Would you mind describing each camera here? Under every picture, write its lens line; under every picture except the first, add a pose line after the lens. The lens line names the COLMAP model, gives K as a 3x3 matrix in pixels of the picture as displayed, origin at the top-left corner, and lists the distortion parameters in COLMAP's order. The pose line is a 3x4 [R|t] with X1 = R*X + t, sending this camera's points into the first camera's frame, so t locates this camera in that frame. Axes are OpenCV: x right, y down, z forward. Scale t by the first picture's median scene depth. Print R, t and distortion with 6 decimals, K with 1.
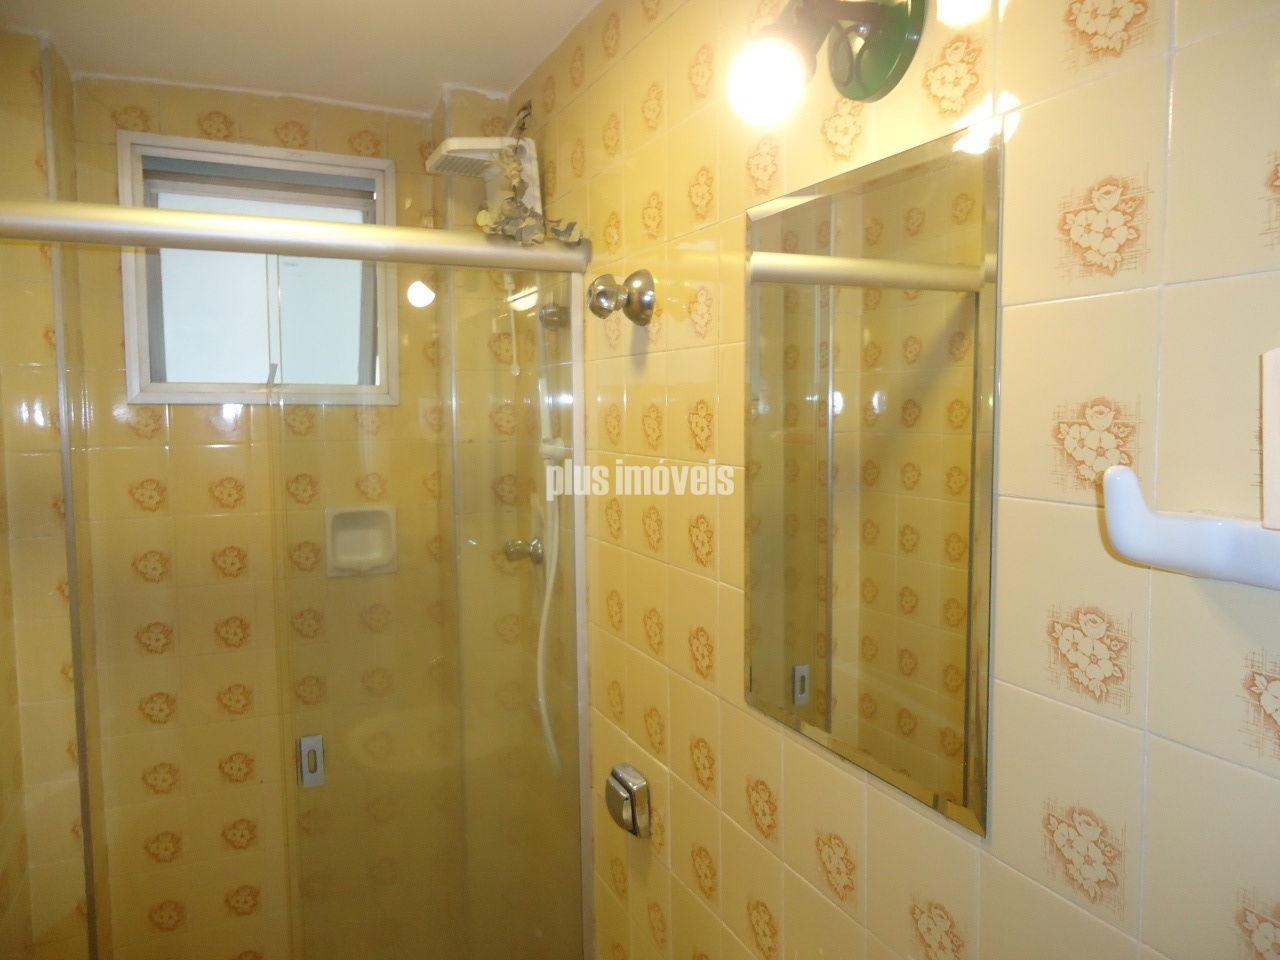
lens RADIAL K [[907.8, 0, 636.5], [0, 907.8, 469.8], [0, 0, 1]] dist [-0.025037, 0.008468]
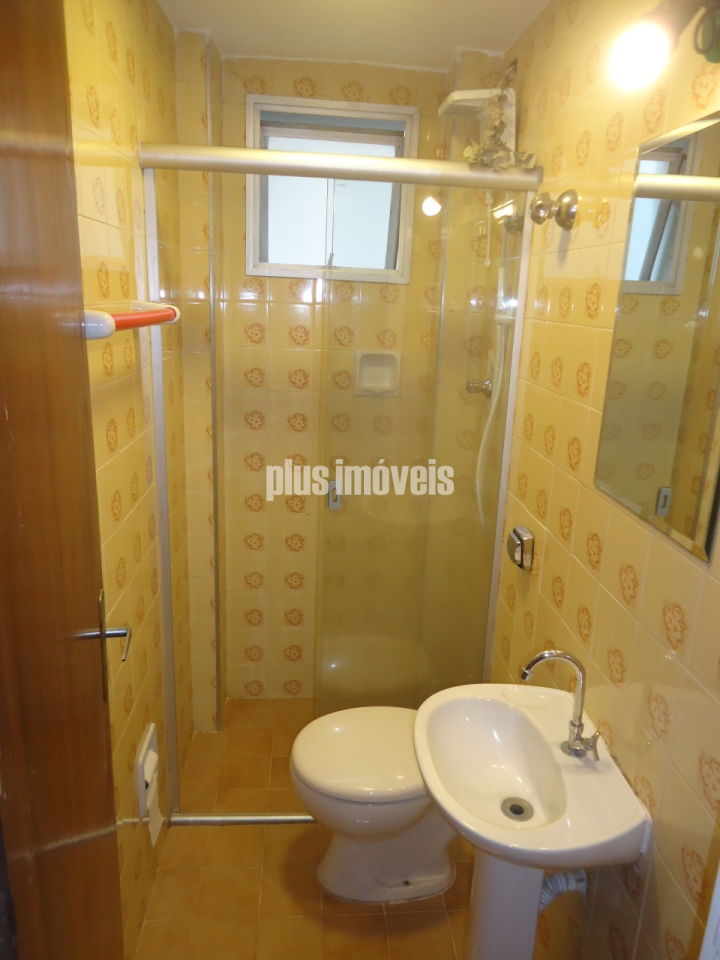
lens RADIAL K [[680.9, 0, 361.7], [0, 680.9, 473.7], [0, 0, 1]] dist [-0.025037, 0.008468]
pose [[0.938404, 0.131381, -0.319588, 0.074605], [-0.071019, 0.978483, 0.193717, 0.026811], [0.338163, -0.159088, 0.927544, -0.131797]]
